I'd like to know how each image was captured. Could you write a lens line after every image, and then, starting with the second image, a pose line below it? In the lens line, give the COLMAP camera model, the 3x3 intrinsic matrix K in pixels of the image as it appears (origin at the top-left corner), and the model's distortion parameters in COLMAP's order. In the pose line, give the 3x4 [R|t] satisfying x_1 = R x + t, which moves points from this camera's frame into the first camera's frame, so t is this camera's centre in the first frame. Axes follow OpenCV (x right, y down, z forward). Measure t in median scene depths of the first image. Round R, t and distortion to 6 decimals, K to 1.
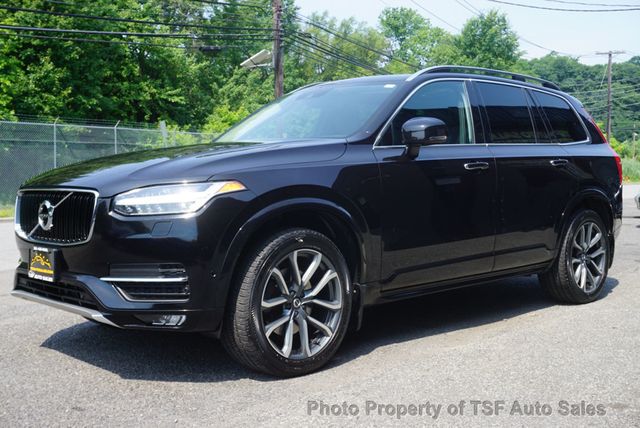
lens RADIAL K [[712.4, 0, 321.5], [0, 712.4, 215.8], [0, 0, 1]] dist [0.056379, 0.000000]
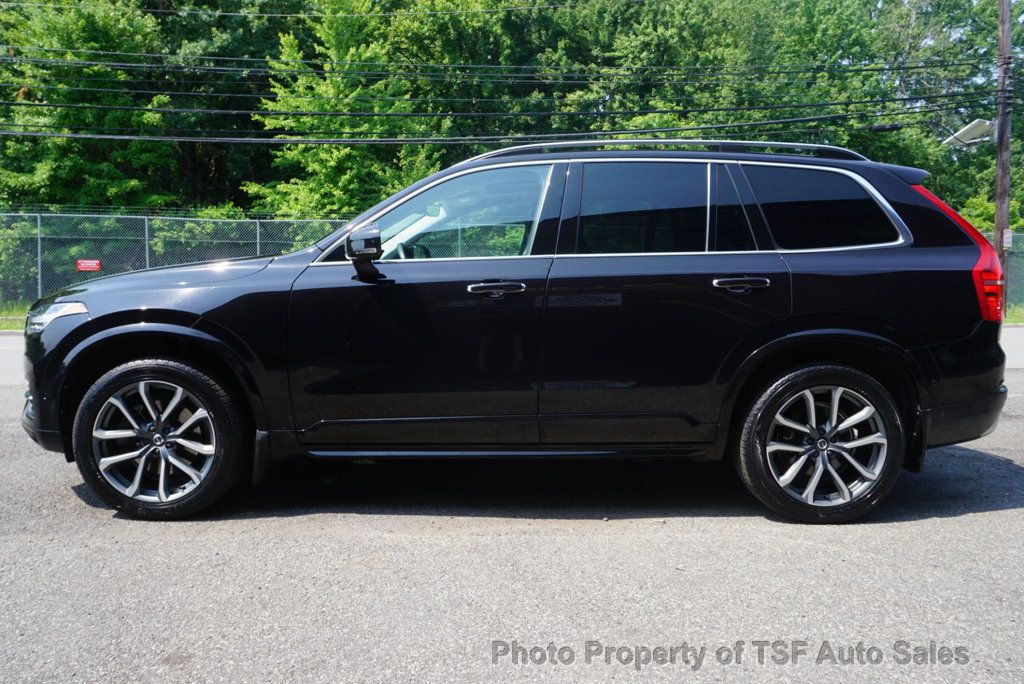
lens RADIAL K [[784.6, 0, 529.9], [0, 784.6, 351.6], [0, 0, 1]] dist [-0.028229, -0.004157]
pose [[0.736948, 0.069320, -0.672386, 0.118154], [-0.047594, 0.997580, 0.050682, -0.007367], [0.674272, -0.005348, 0.738464, 0.072949]]
